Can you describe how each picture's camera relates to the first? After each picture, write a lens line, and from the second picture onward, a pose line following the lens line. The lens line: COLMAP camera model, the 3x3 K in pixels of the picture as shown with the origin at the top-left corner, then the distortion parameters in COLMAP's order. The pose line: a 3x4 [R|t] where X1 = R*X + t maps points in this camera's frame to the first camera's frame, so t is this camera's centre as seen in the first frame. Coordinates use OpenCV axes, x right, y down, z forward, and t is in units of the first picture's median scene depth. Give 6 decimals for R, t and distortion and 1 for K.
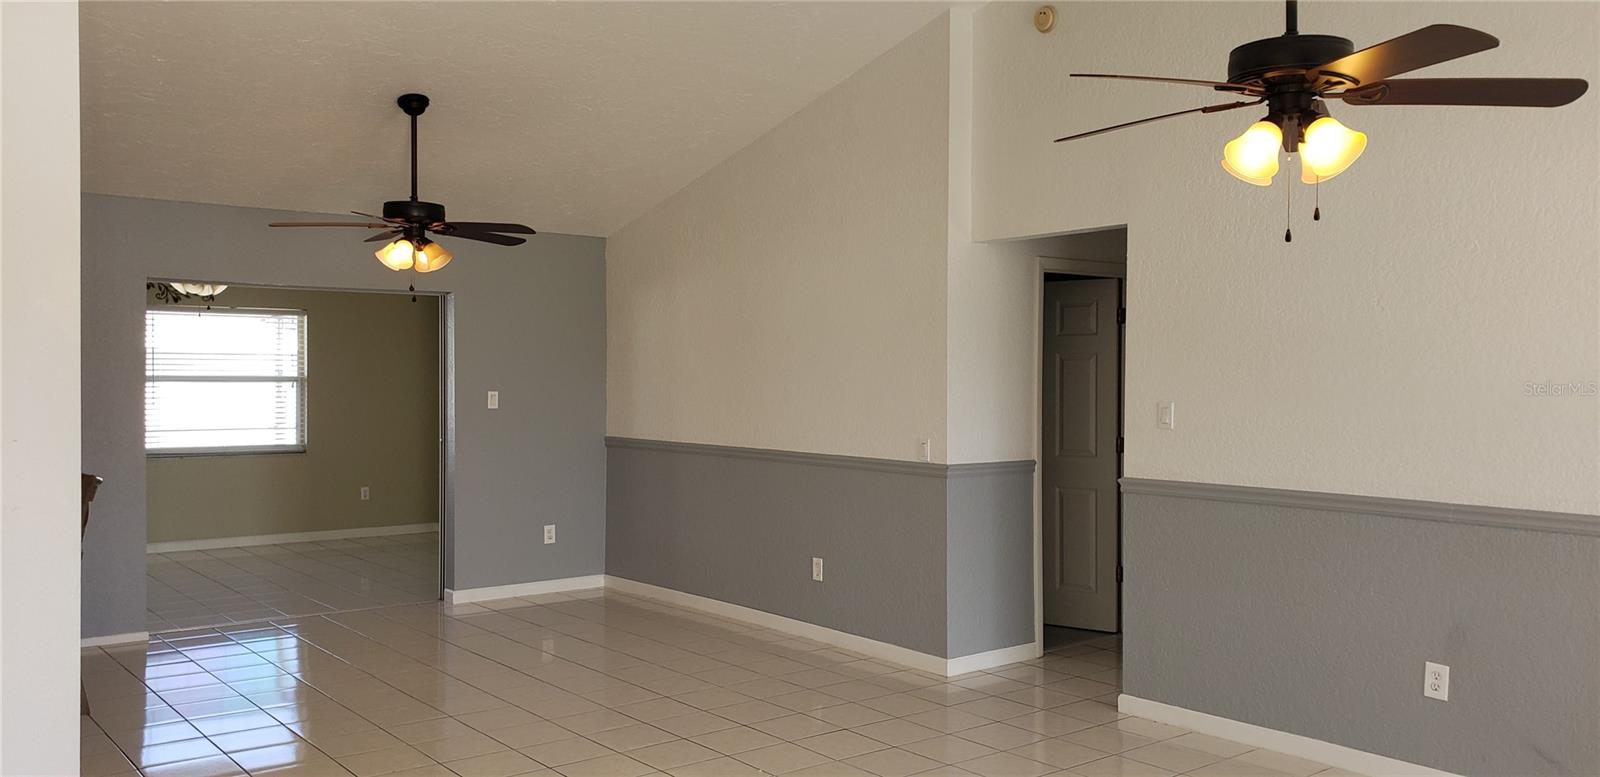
lens RADIAL K [[1248.6, 0, 790.7], [0, 1248.6, 390.2], [0, 0, 1]] dist [0.096967, -0.178642]
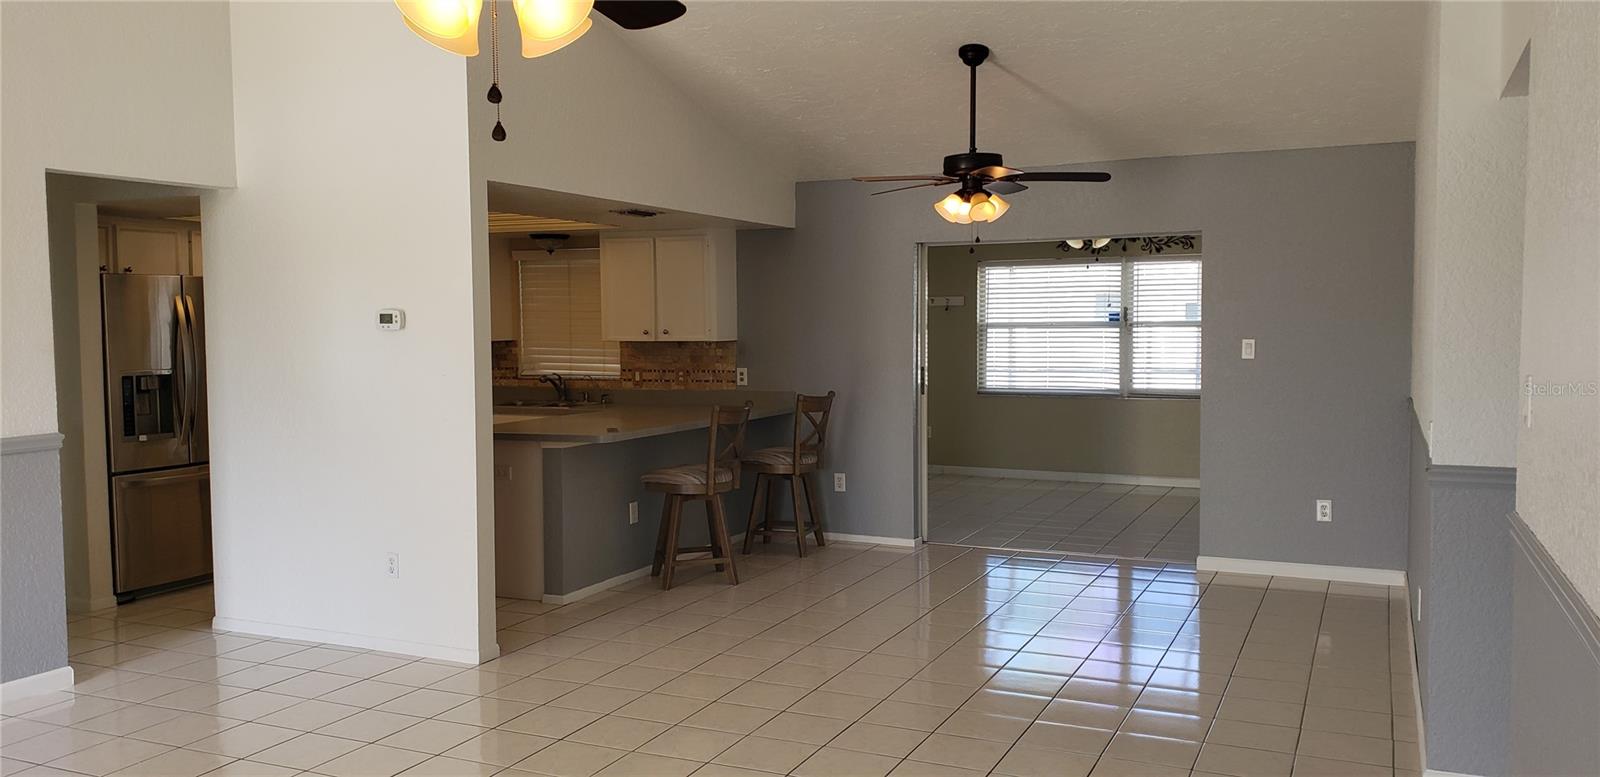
lens RADIAL K [[1248.6, 0, 790.7], [0, 1248.6, 390.2], [0, 0, 1]] dist [0.096967, -0.178642]
pose [[0.451506, 0.042321, -0.891264, 0.426225], [0.001587, 0.998835, 0.048233, -0.007050], [0.892267, -0.023192, 0.450912, 0.327878]]
